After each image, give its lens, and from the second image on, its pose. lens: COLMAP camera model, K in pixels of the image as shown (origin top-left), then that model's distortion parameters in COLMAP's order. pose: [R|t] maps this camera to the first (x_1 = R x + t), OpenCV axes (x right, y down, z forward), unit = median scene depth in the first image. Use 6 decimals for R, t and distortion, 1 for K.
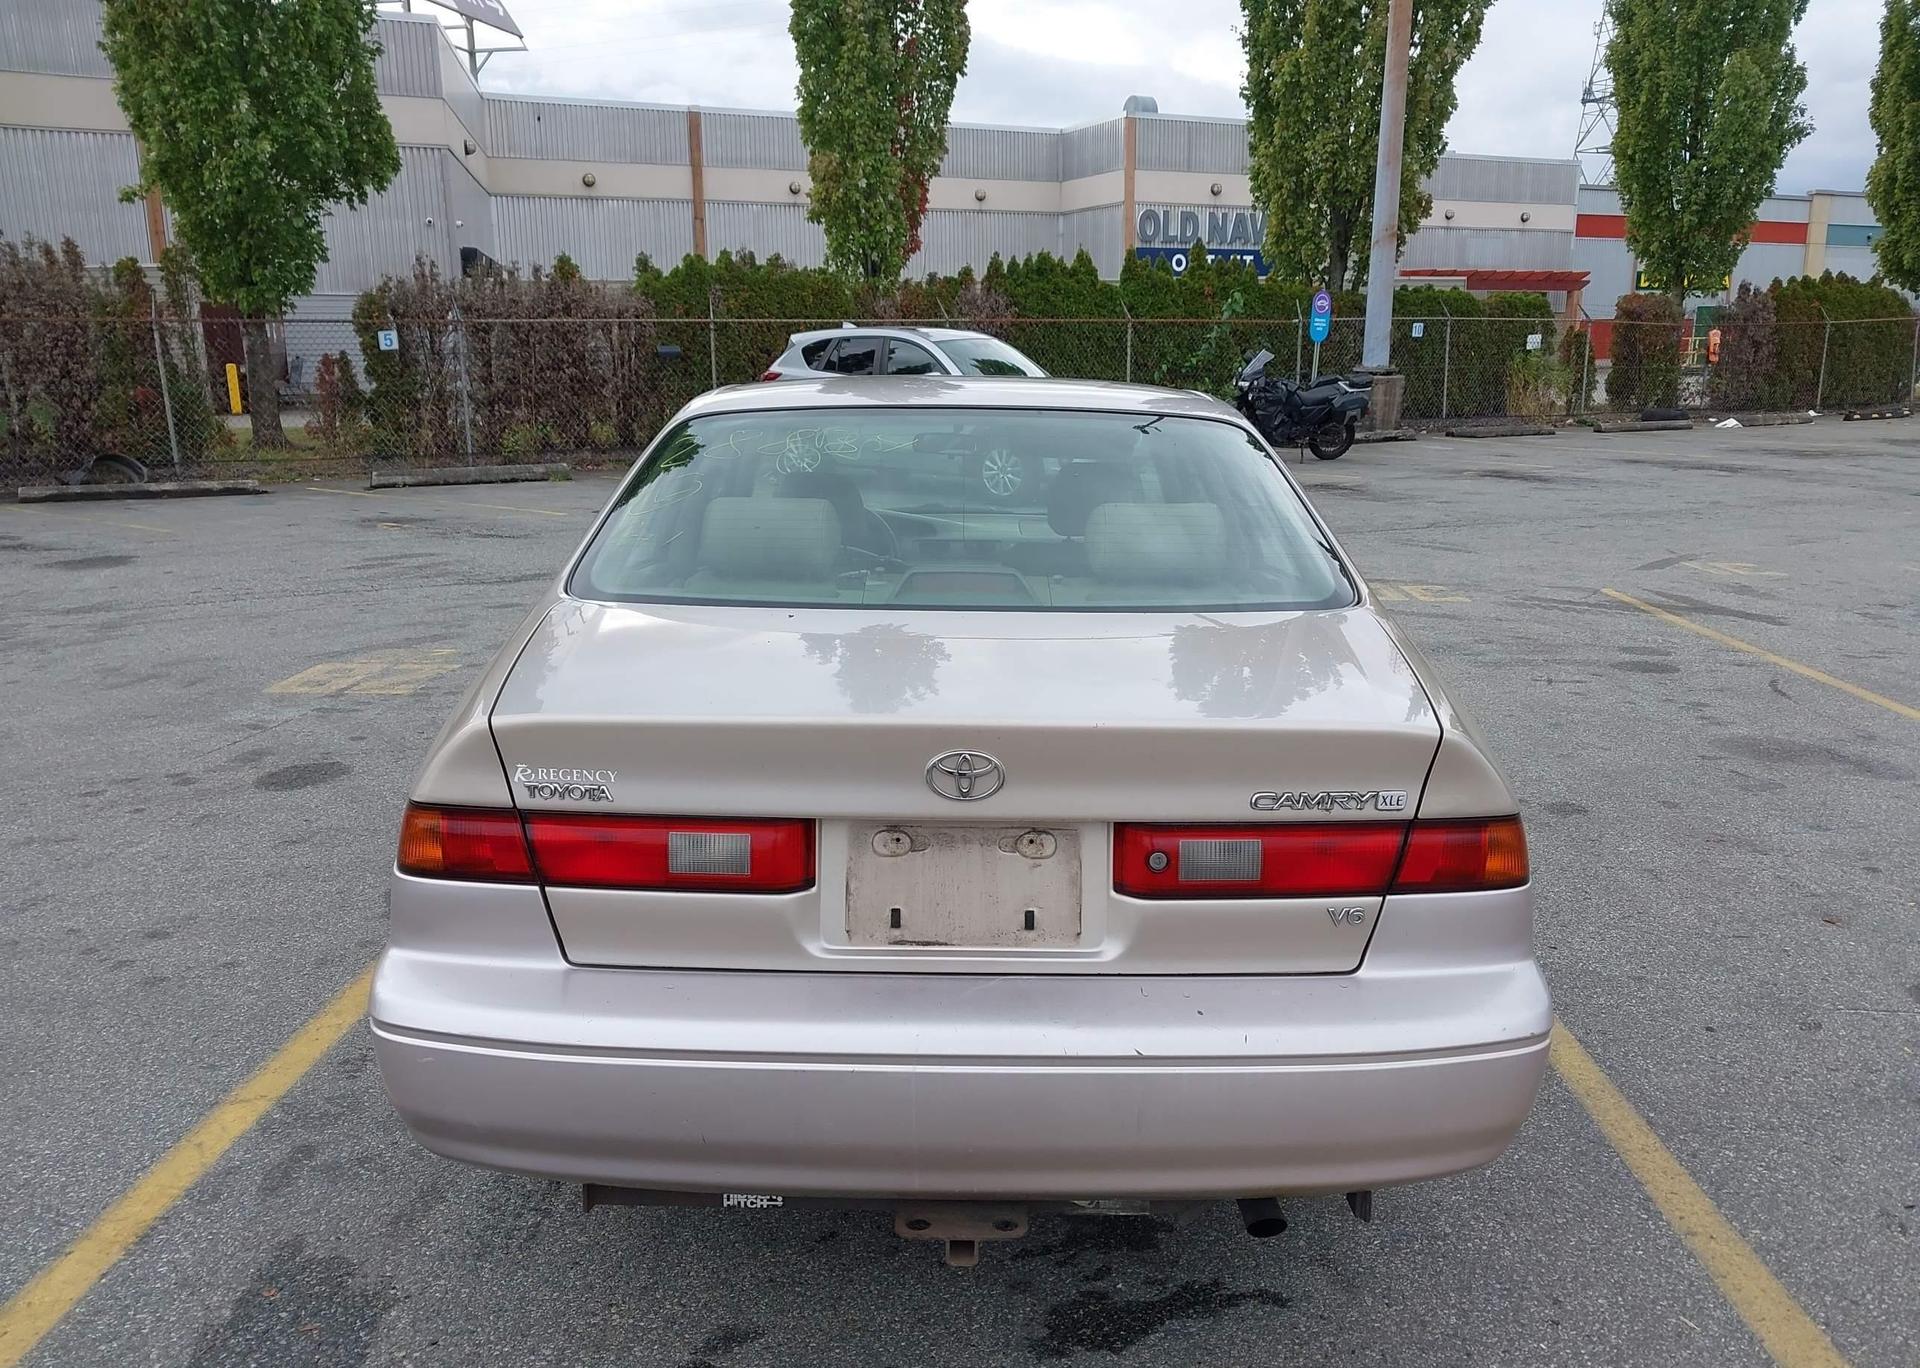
lens RADIAL K [[1517.1, 0, 932.5], [0, 1517.1, 718.9], [0, 0, 1]] dist [0.014040, -0.021174]
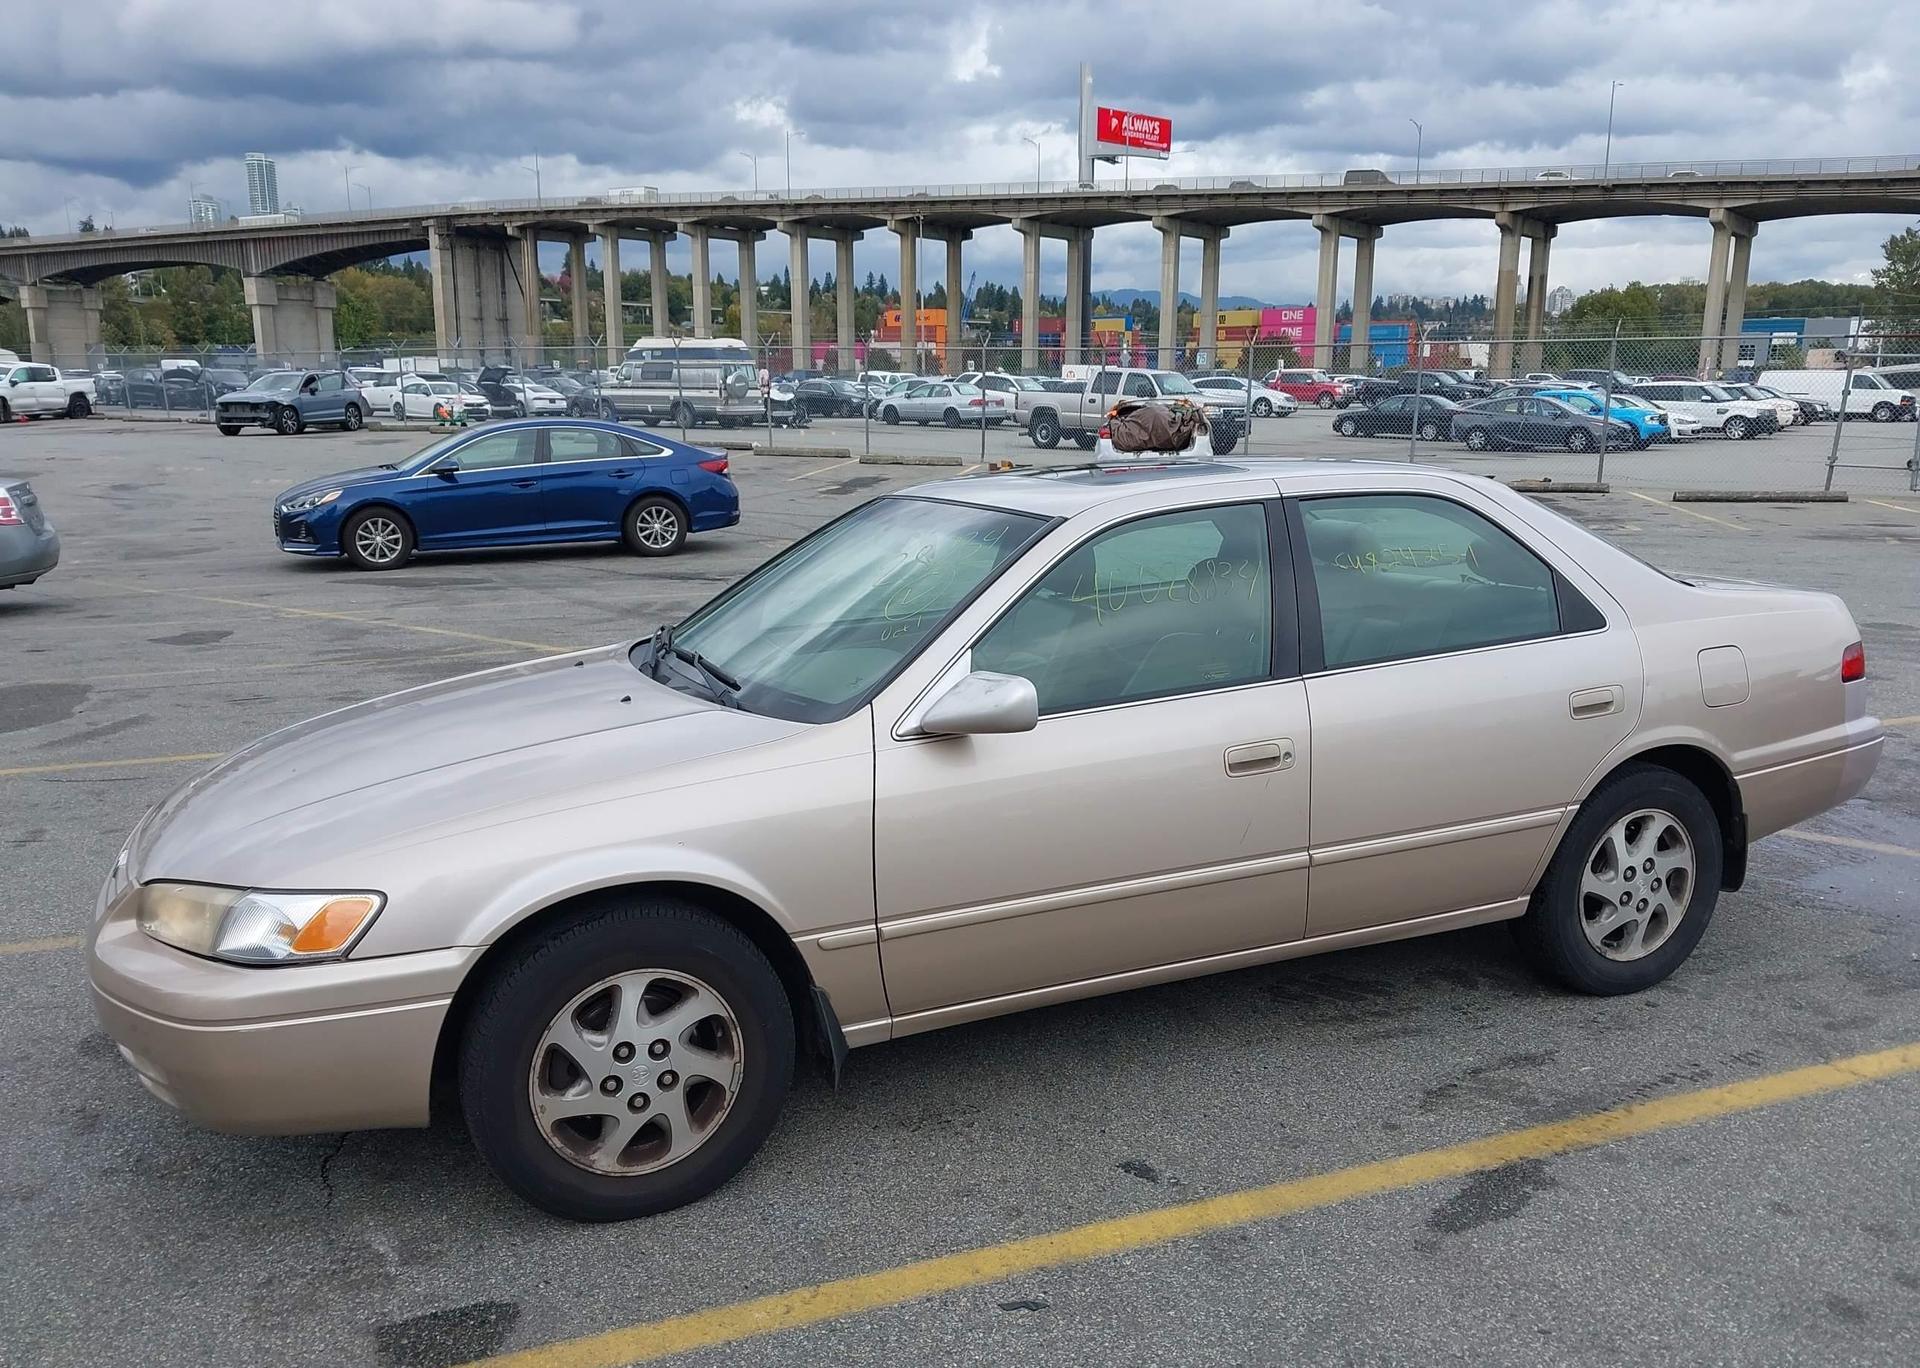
lens RADIAL K [[1517.1, 0, 957.8], [0, 1517.1, 697.6], [0, 0, 1]] dist [0.014040, -0.021174]
pose [[-0.417872, -0.172370, 0.892004, -0.127839], [0.211993, 0.936233, 0.280227, -0.055232], [-0.883427, 0.306197, -0.354684, 0.213294]]
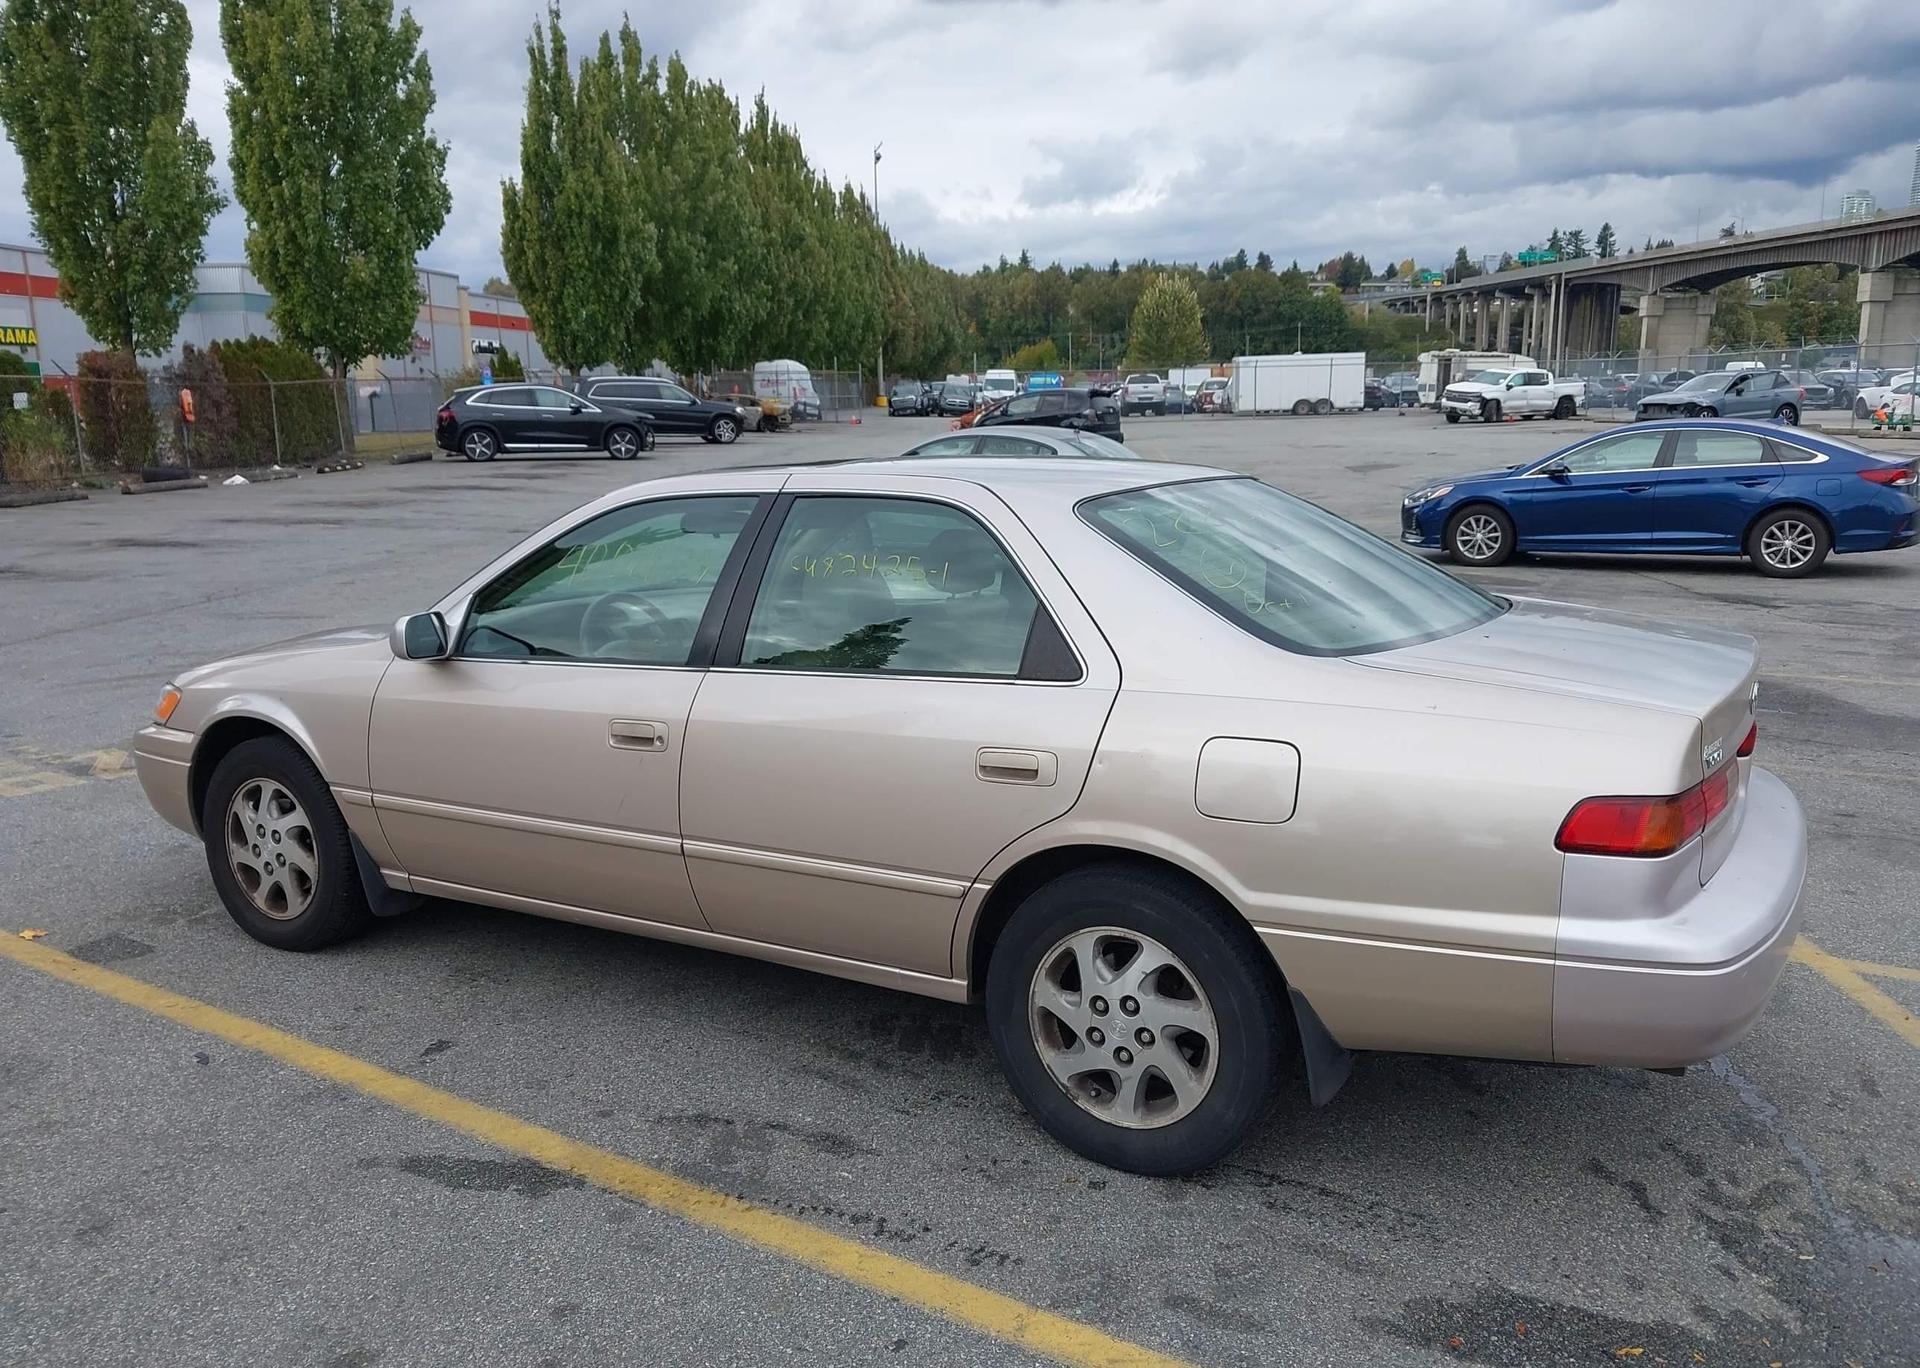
lens RADIAL K [[1517.1, 0, 962.4], [0, 1517.1, 728.7], [0, 0, 1]] dist [0.014040, -0.021174]
pose [[0.503664, -0.179156, 0.845119, -0.122753], [0.203478, 0.975340, 0.085494, -0.016614], [-0.839595, 0.128903, 0.527698, 0.058870]]
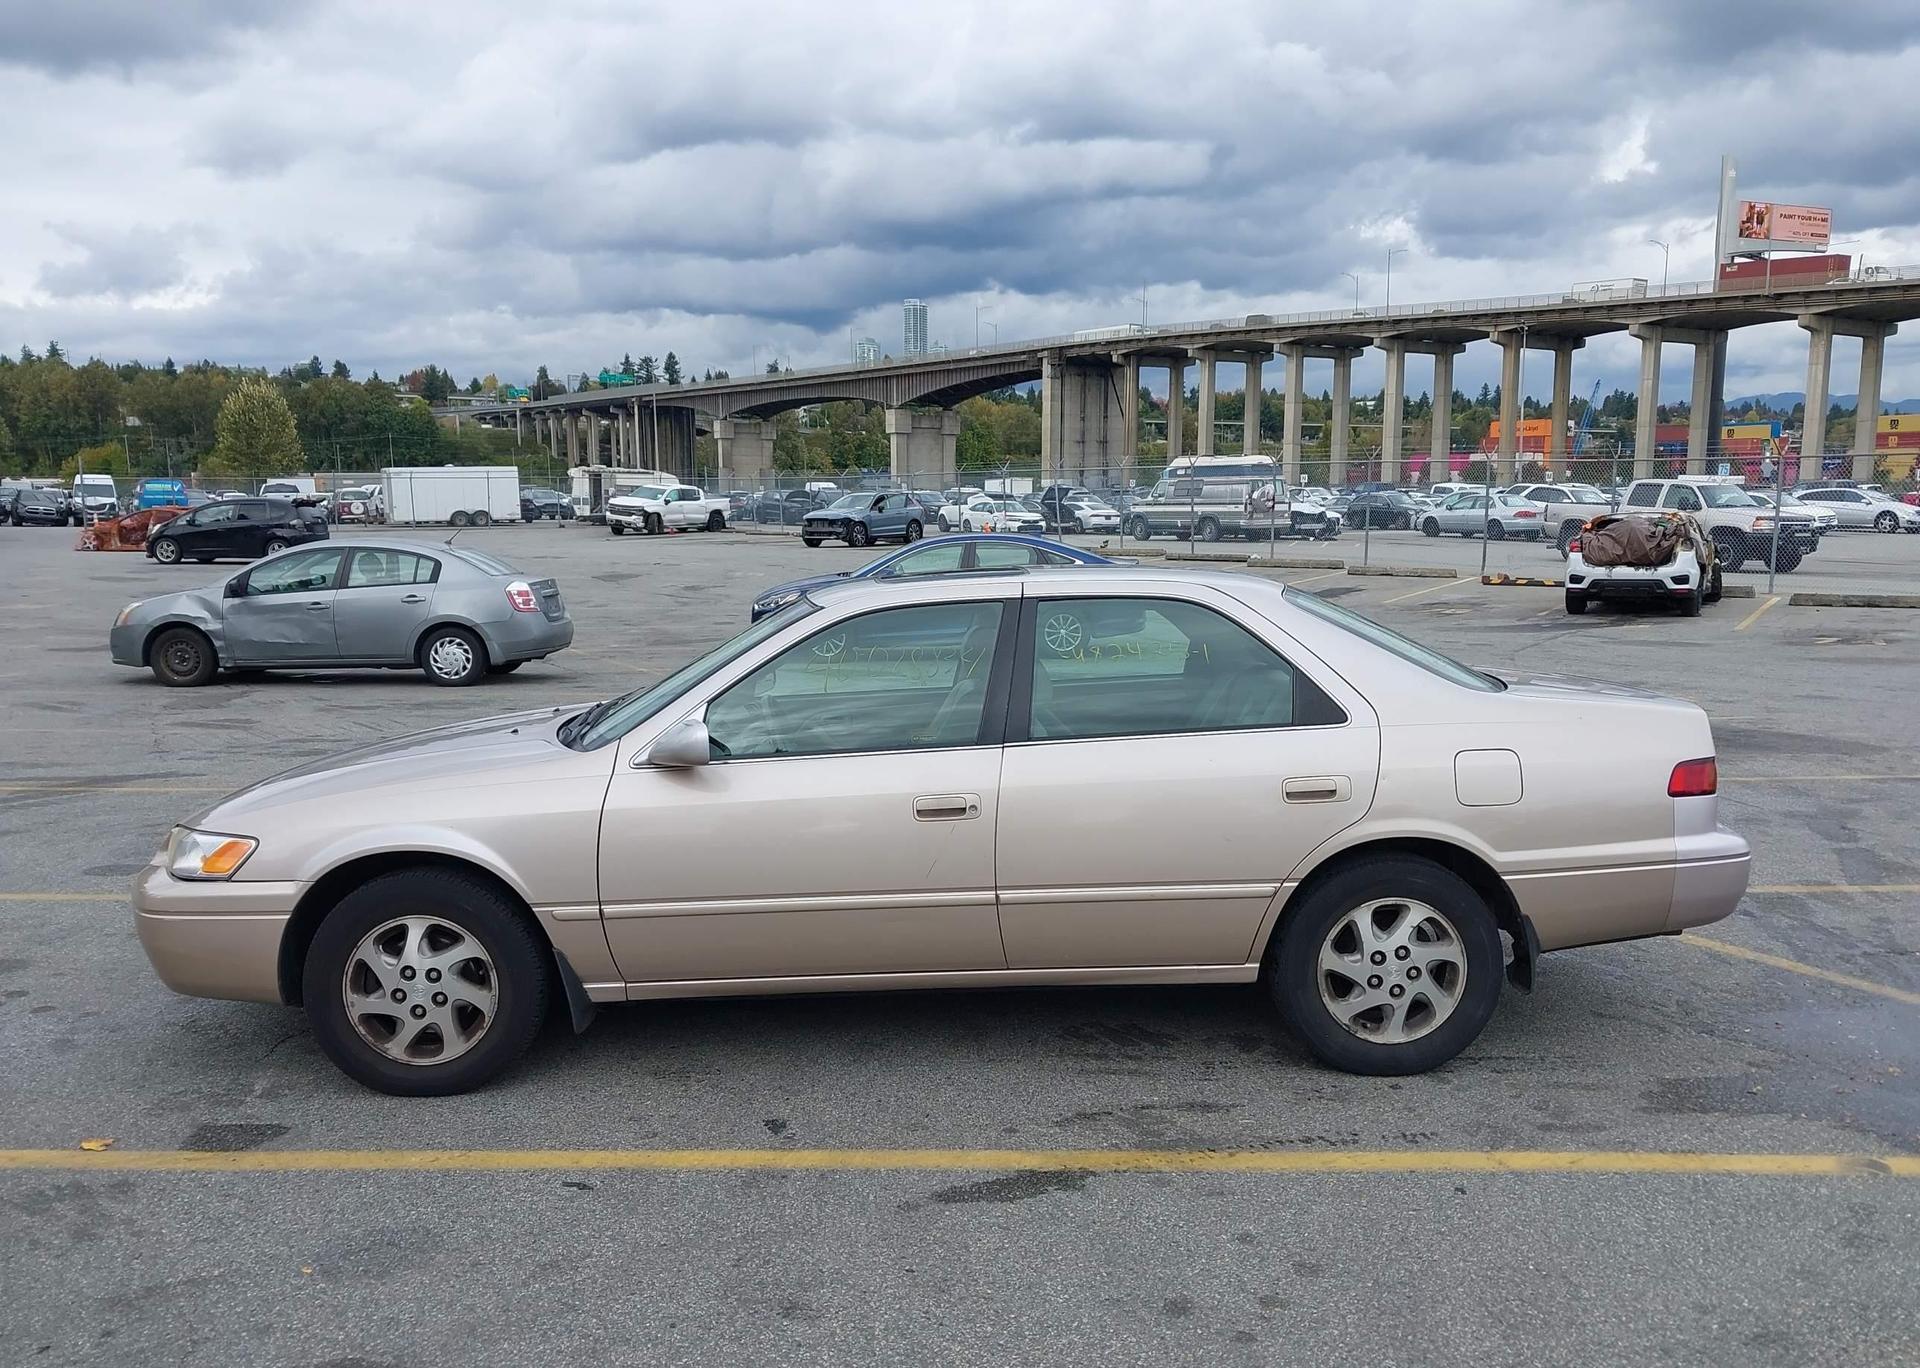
lens RADIAL K [[1517.1, 0, 958.1], [0, 1517.1, 696.3], [0, 0, 1]] dist [0.014040, -0.021174]
pose [[-0.044171, -0.115683, 0.992304, -0.174339], [0.233012, 0.964685, 0.122836, -0.039250], [-0.971470, 0.236645, -0.015655, 0.147912]]
